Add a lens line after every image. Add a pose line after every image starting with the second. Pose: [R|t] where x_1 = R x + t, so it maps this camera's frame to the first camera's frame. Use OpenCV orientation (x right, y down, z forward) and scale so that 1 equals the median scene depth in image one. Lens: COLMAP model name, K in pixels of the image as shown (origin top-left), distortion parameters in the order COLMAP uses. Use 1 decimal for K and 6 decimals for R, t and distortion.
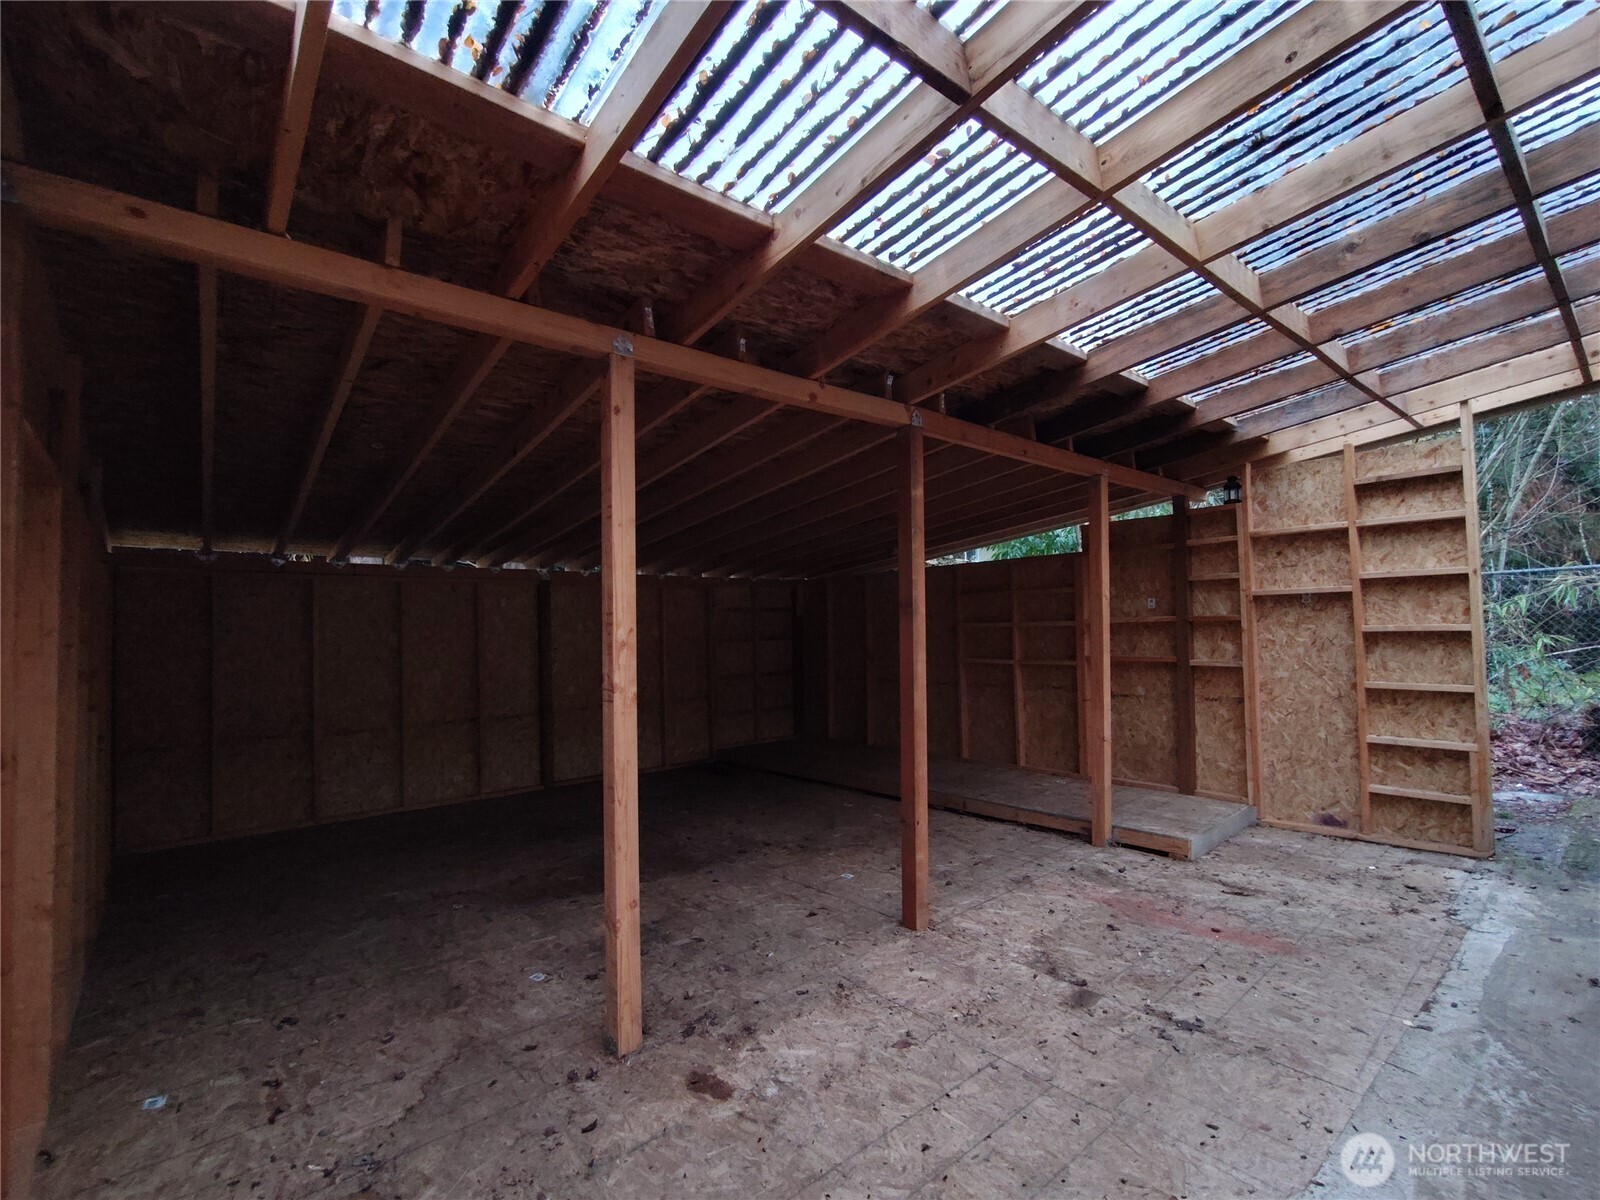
lens RADIAL K [[768.7, 0, 803.7], [0, 768.7, 611.0], [0, 0, 1]] dist [-0.020509, 0.009019]
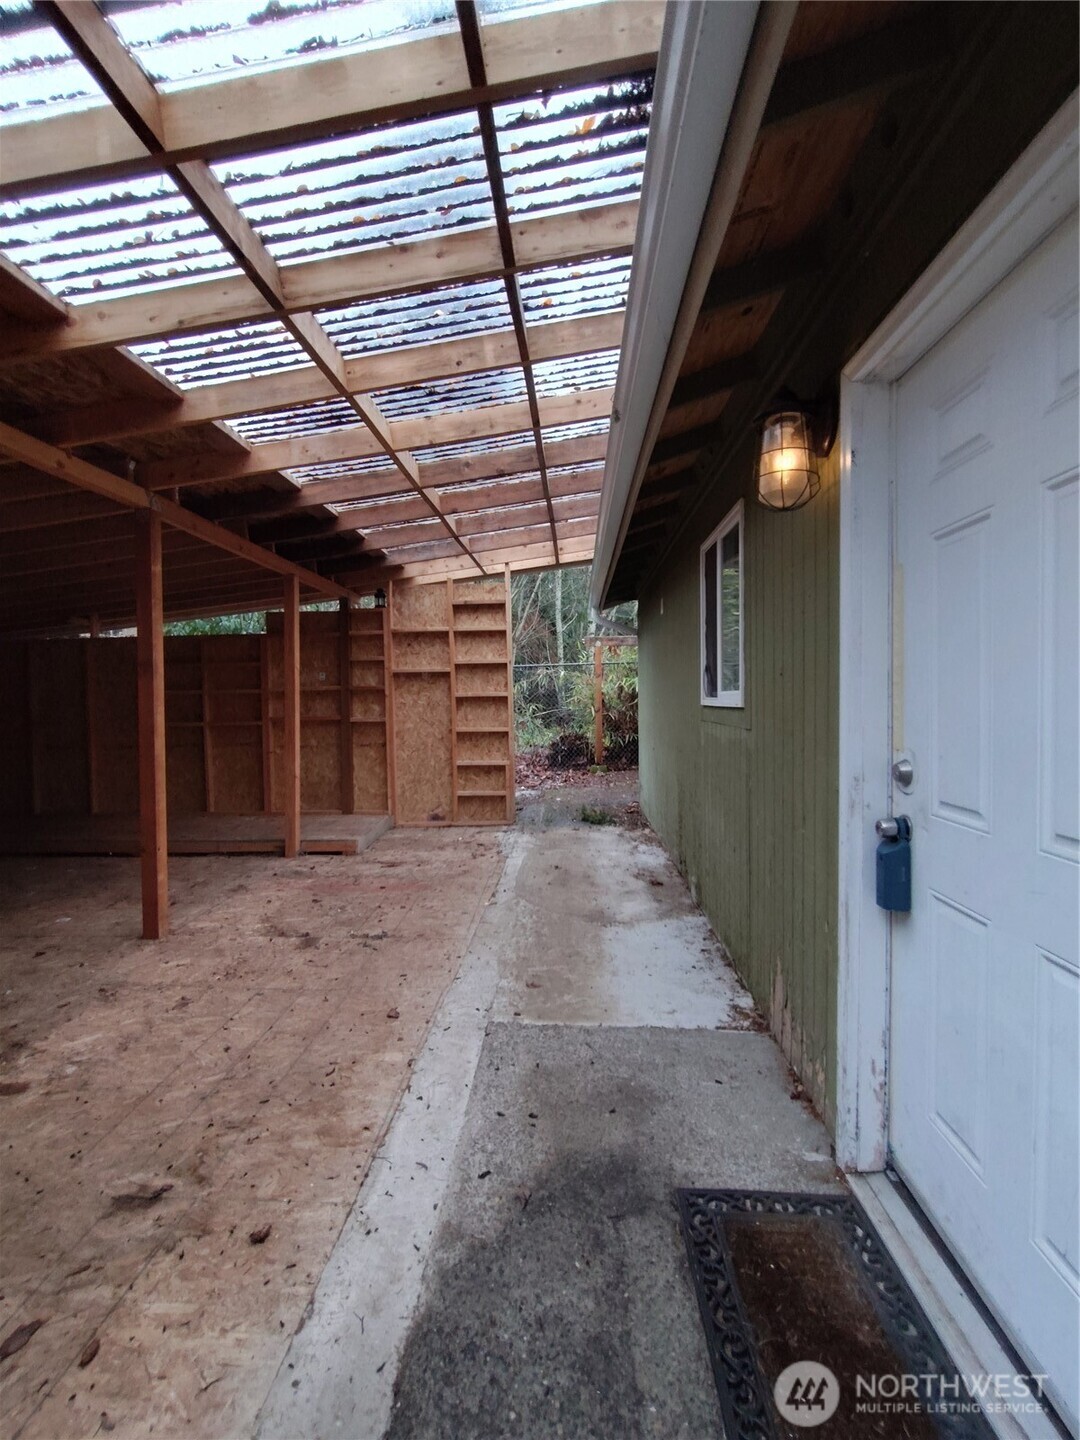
lens RADIAL K [[691.8, 0, 540.0], [0, 691.8, 720.0], [0, 0, 1]] dist [-0.020509, 0.009019]
pose [[0.697116, -0.003892, 0.716948, -0.228528], [-0.022299, 0.999384, 0.027107, 0.039835], [-0.716612, -0.034884, 0.696599, -0.175199]]
